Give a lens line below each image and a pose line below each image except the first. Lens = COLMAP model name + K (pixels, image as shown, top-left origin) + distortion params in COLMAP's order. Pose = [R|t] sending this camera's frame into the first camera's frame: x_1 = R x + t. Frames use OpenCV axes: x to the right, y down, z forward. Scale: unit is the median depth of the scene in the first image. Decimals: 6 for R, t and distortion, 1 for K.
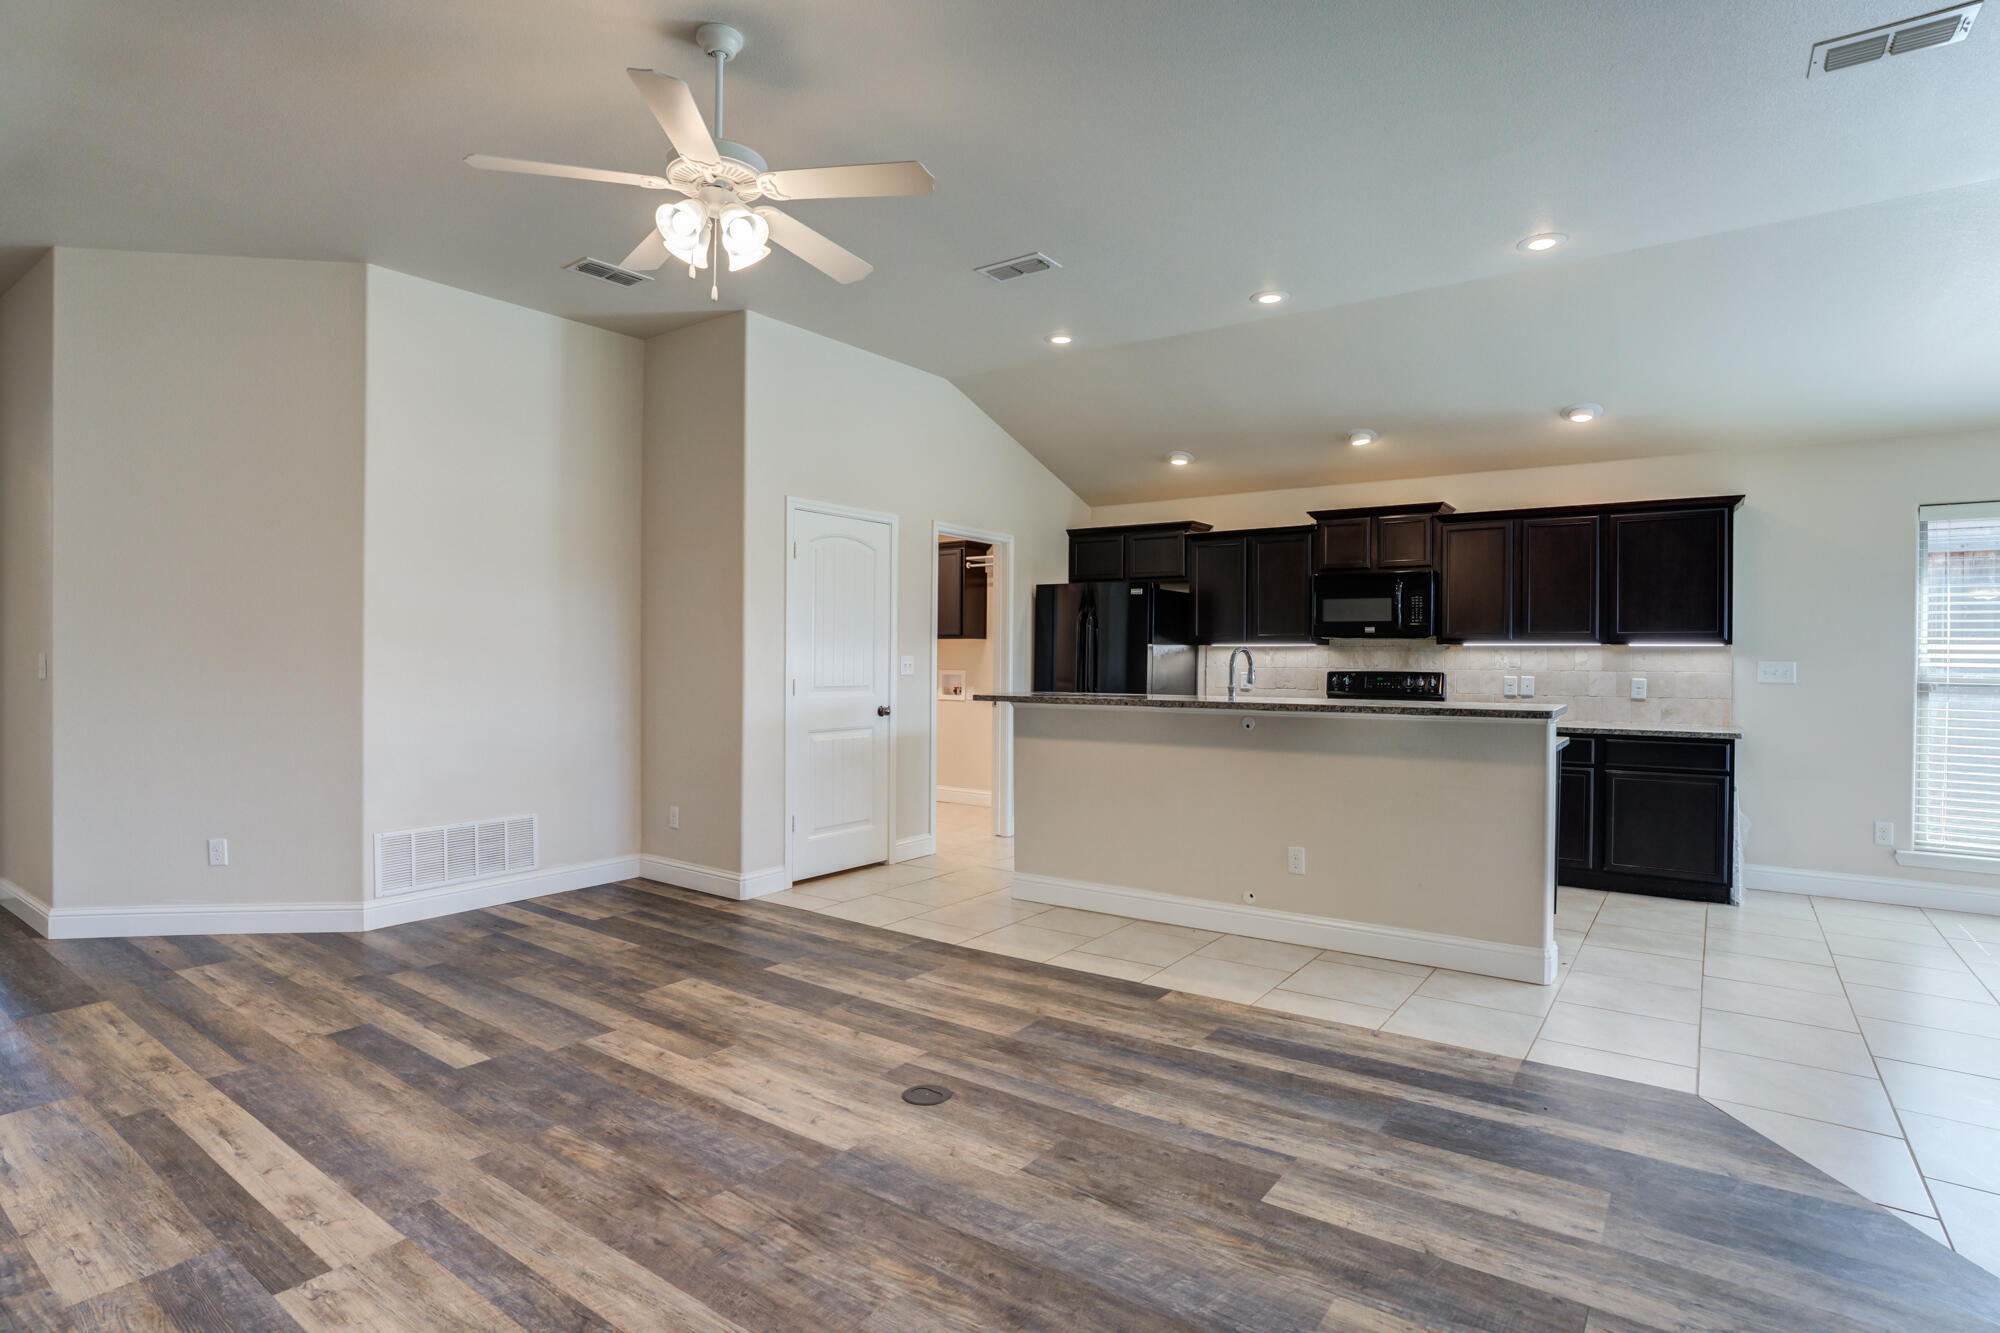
lens RADIAL K [[1011.7, 0, 993.8], [0, 1011.7, 648.5], [0, 0, 1]] dist [-0.059443, 0.022850]
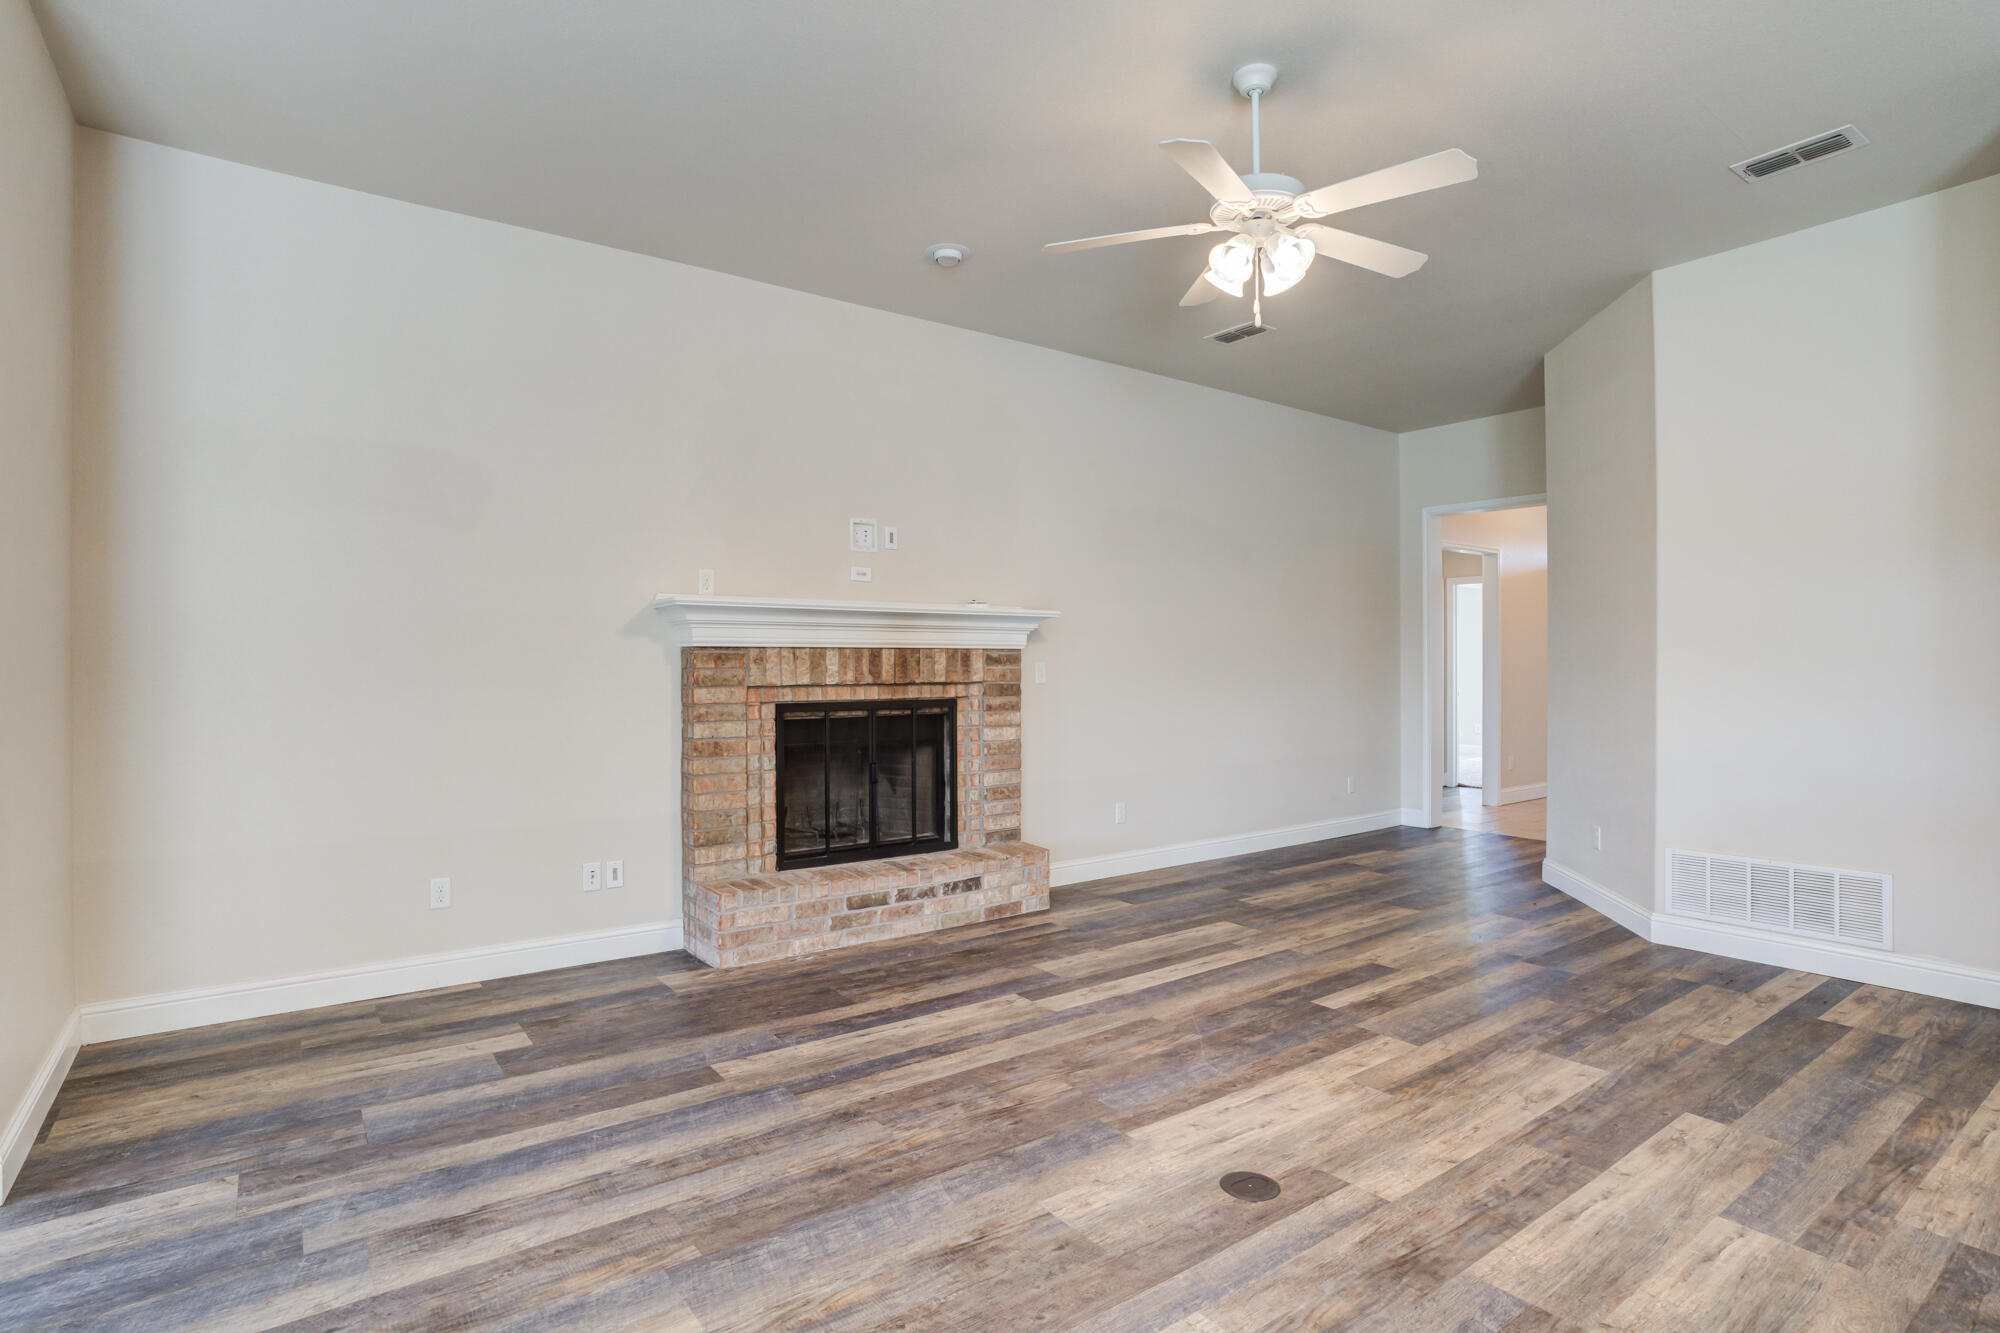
lens RADIAL K [[1011.7, 0, 1002.6], [0, 1011.7, 660.6], [0, 0, 1]] dist [-0.059443, 0.022850]
pose [[-0.295463, -0.006446, -0.955333, 0.498805], [0.007194, 0.999934, -0.008971, 0.006647], [0.955327, -0.009523, -0.295397, 0.659940]]
